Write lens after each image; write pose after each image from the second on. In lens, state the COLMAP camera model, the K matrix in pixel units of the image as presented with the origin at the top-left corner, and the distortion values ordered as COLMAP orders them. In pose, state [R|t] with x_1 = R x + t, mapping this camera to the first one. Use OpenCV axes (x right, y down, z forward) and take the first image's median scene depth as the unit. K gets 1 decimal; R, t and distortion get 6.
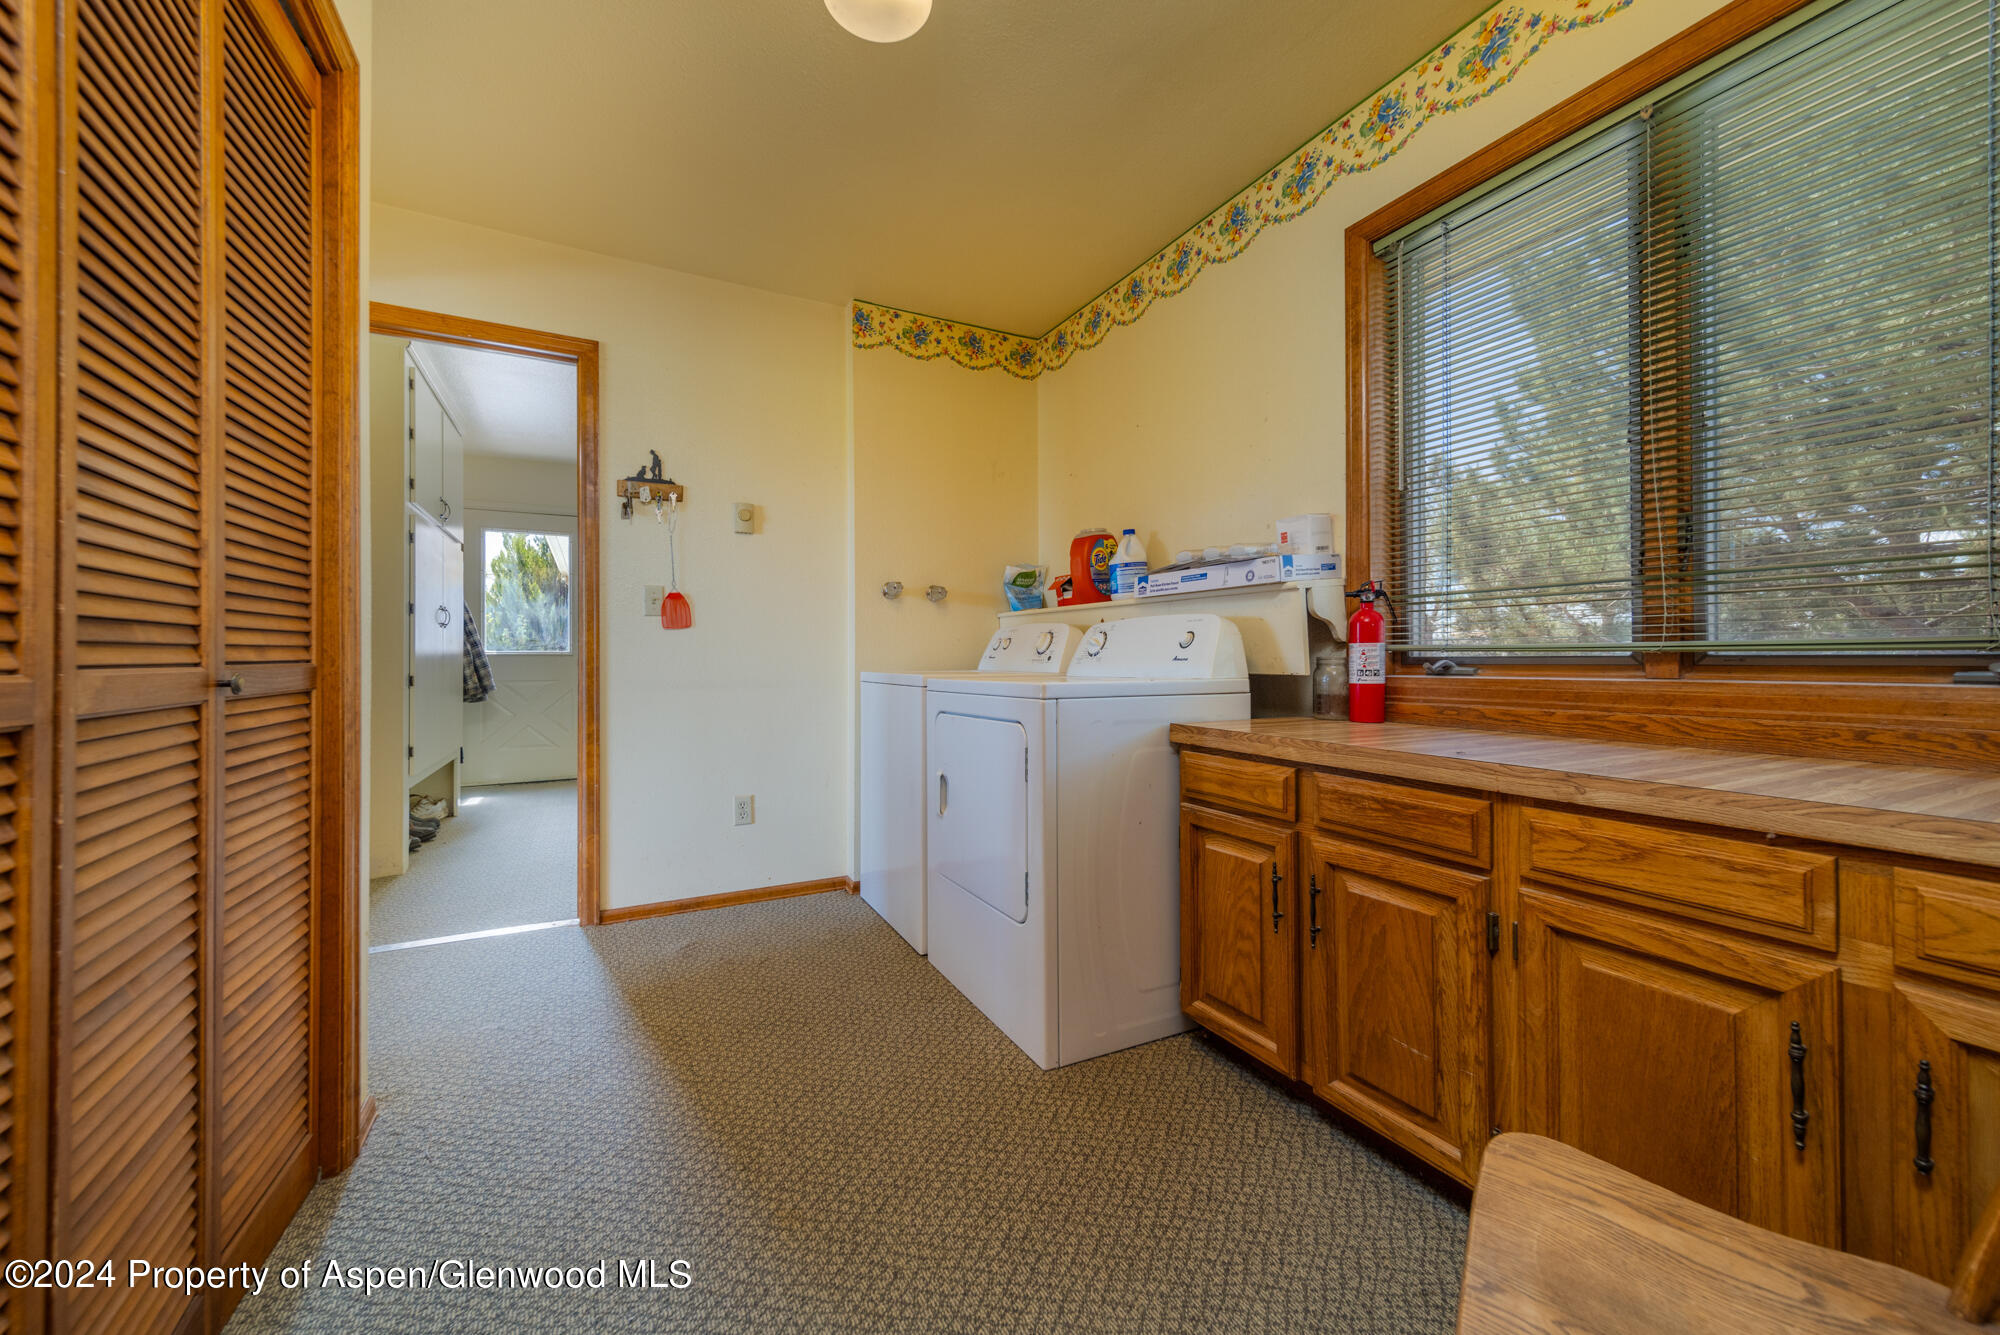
lens RADIAL K [[756.2, 0, 1000.0], [0, 756.2, 667.5], [0, 0, 1]] dist [0.000873, 0.000056]
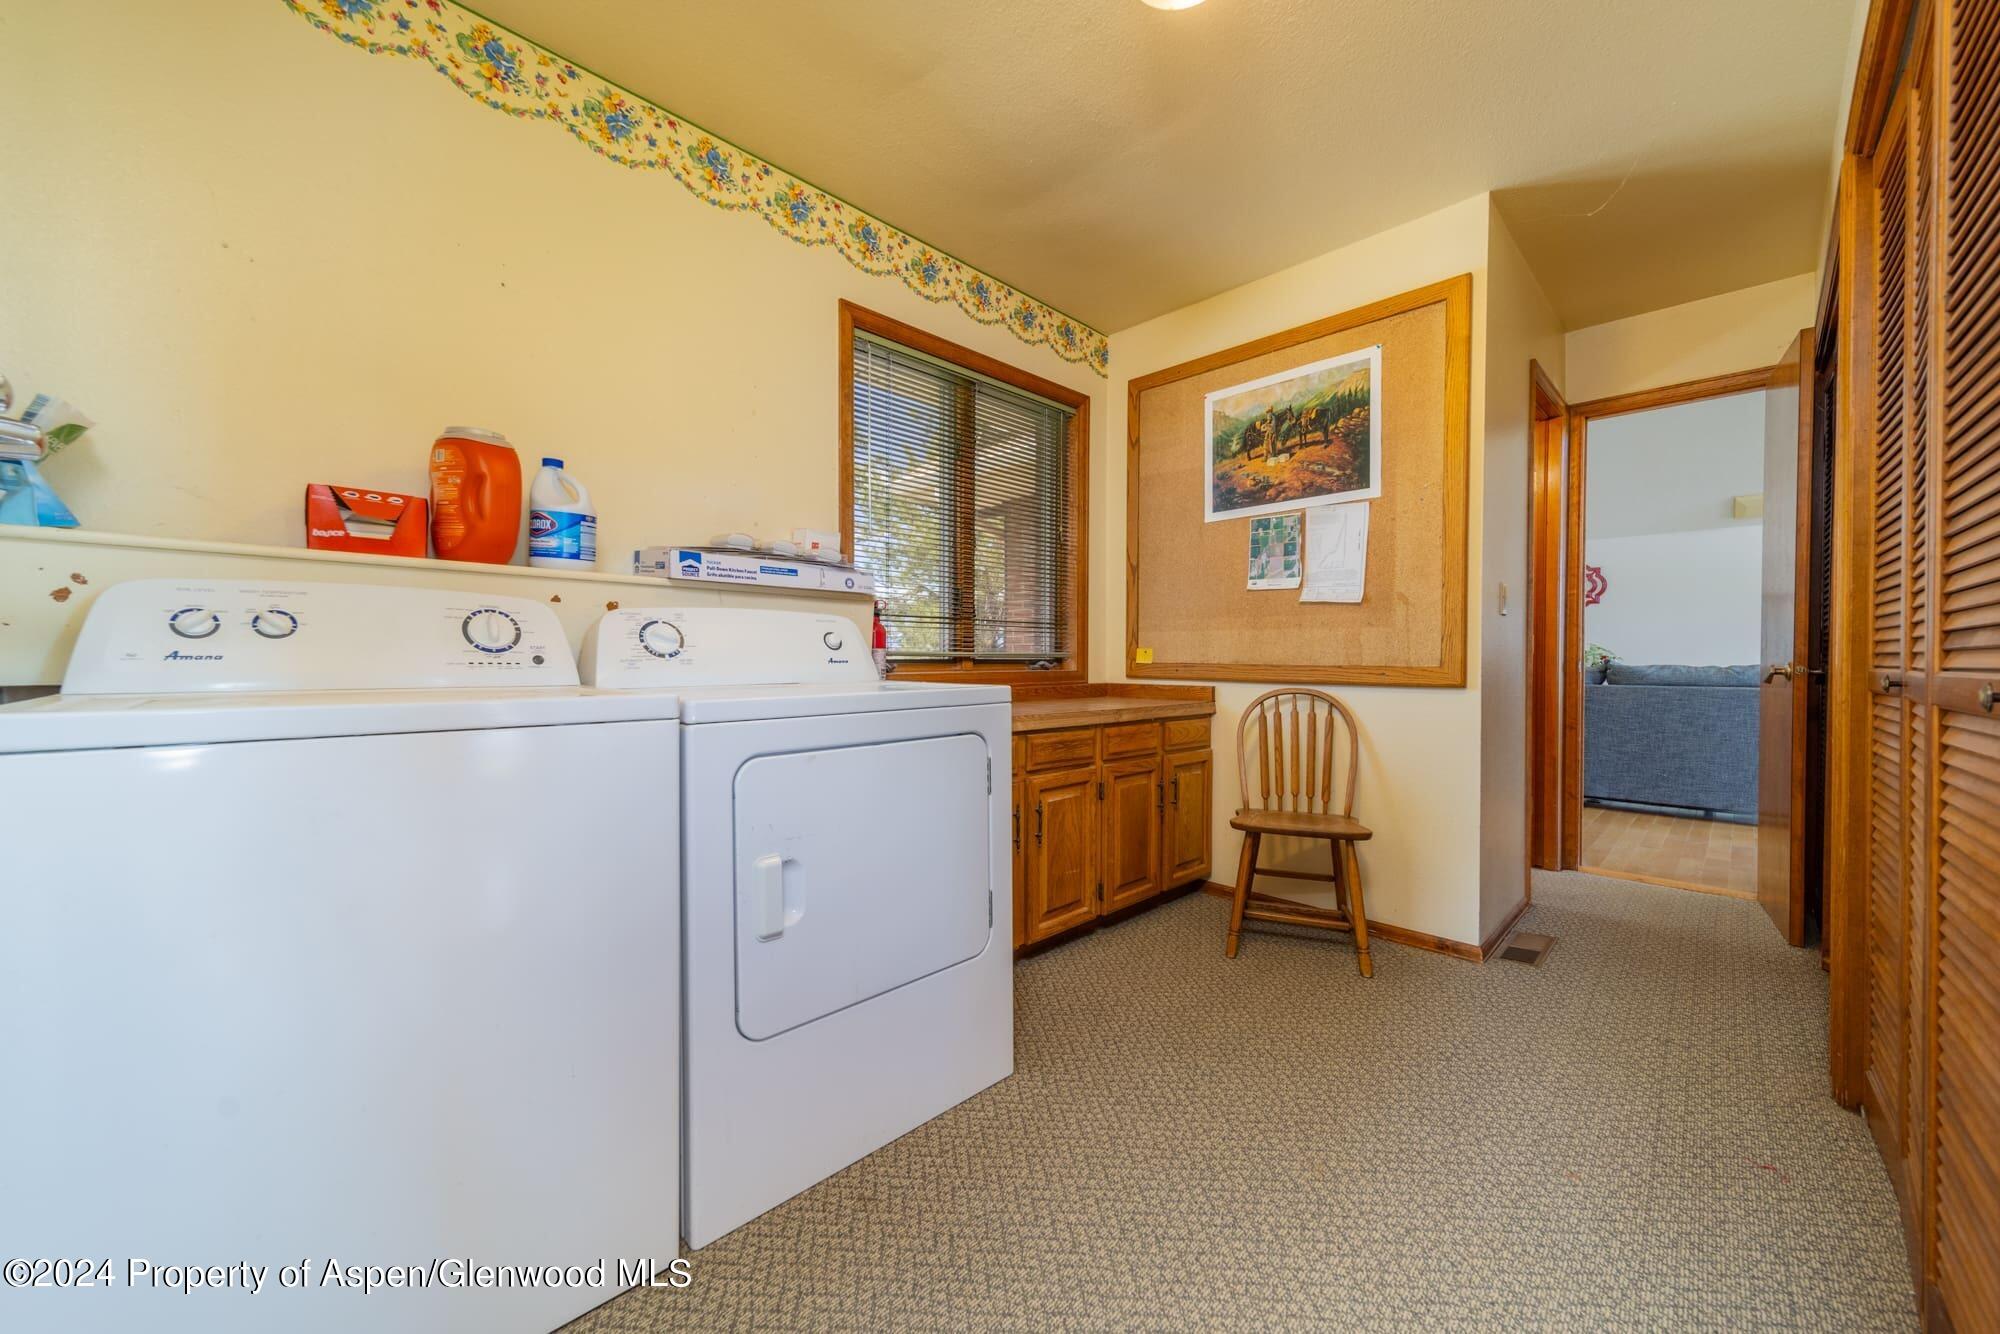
lens RADIAL K [[729.9, 0, 1000.0], [0, 729.9, 667.0], [0, 0, 1]] dist [0.000308, 0.000051]
pose [[-0.296003, -0.021929, 0.954935, -0.668168], [0.000218, 0.999735, 0.023026, -0.024222], [-0.955187, 0.007024, -0.295920, 1.017655]]
